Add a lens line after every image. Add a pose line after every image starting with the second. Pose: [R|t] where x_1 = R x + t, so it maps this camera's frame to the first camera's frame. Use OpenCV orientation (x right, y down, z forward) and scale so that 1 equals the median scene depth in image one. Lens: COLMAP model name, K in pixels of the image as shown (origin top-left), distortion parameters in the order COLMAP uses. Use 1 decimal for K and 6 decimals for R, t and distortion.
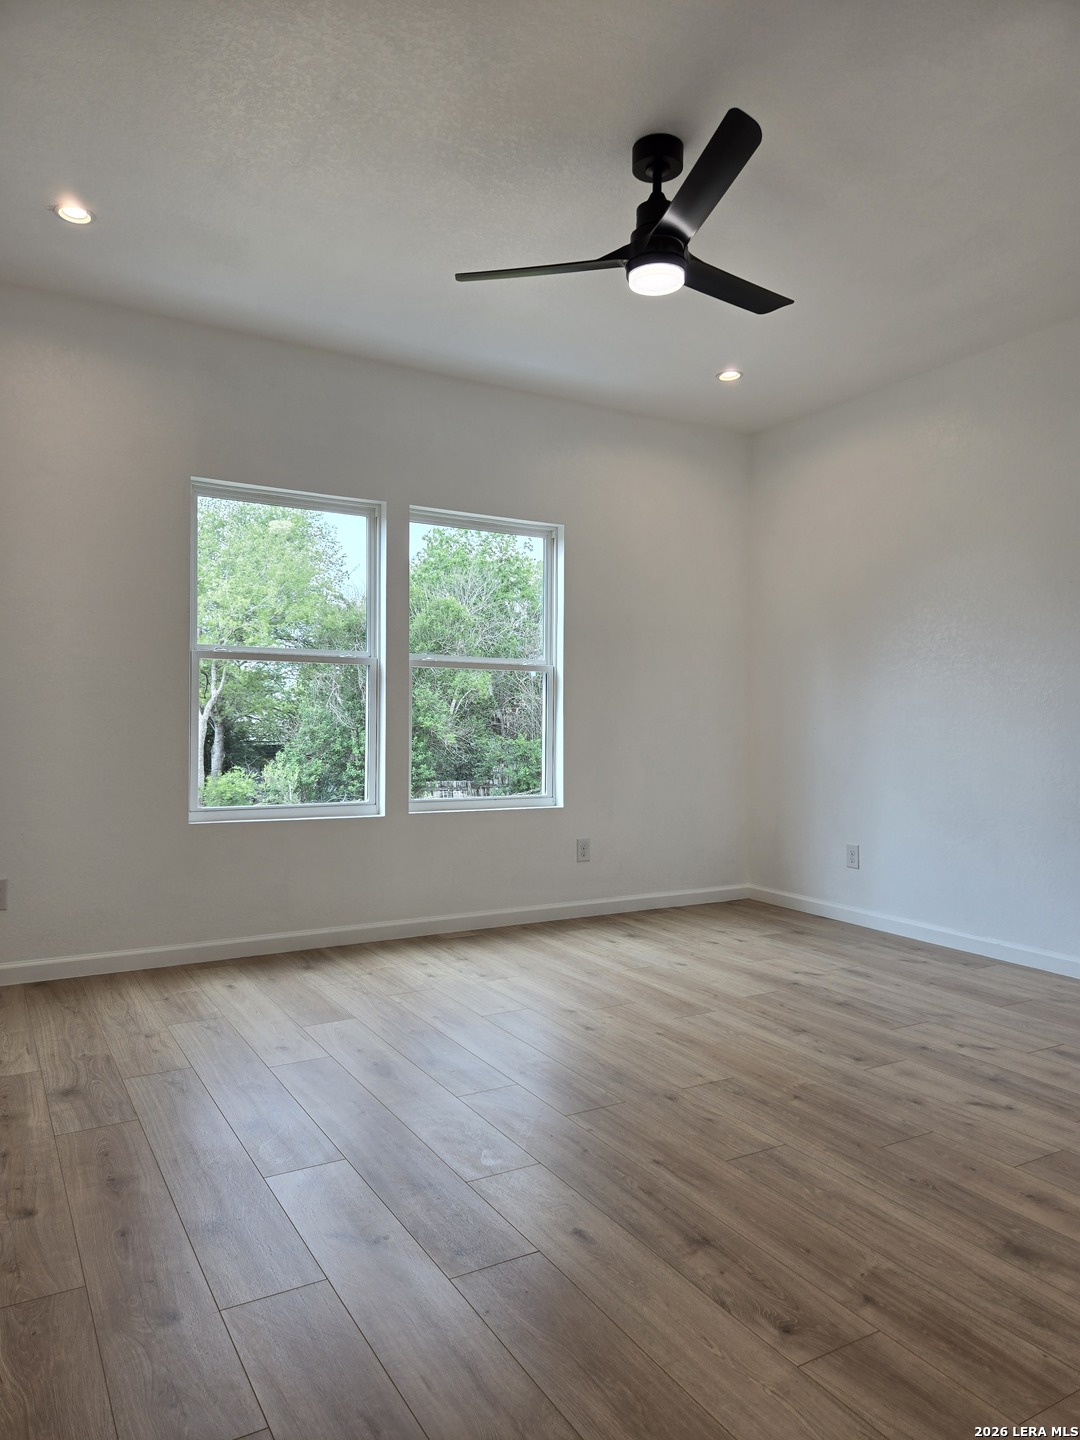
lens RADIAL K [[964.0, 0, 540.0], [0, 964.0, 720.0], [0, 0, 1]] dist [0.080729, -0.068683]
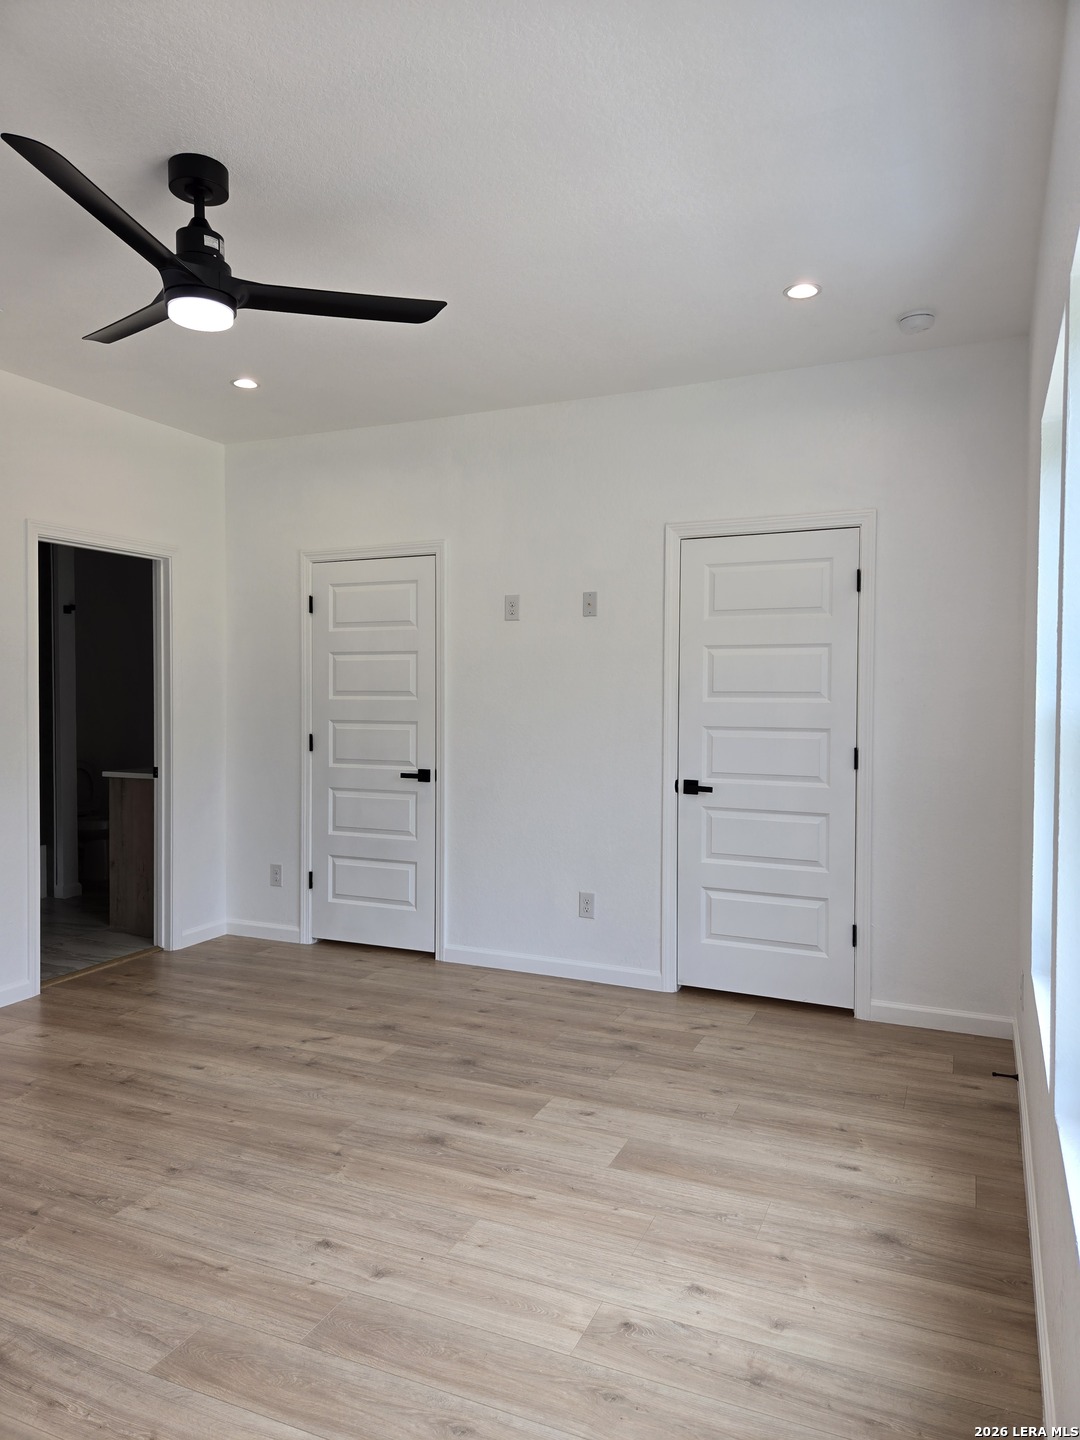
lens RADIAL K [[964.0, 0, 540.0], [0, 964.0, 720.0], [0, 0, 1]] dist [0.080729, -0.068683]
pose [[-0.810967, 0.005046, -0.585071, 0.388905], [-0.006585, 0.999821, 0.017749, -0.095769], [0.585055, 0.018247, -0.810788, 1.887601]]
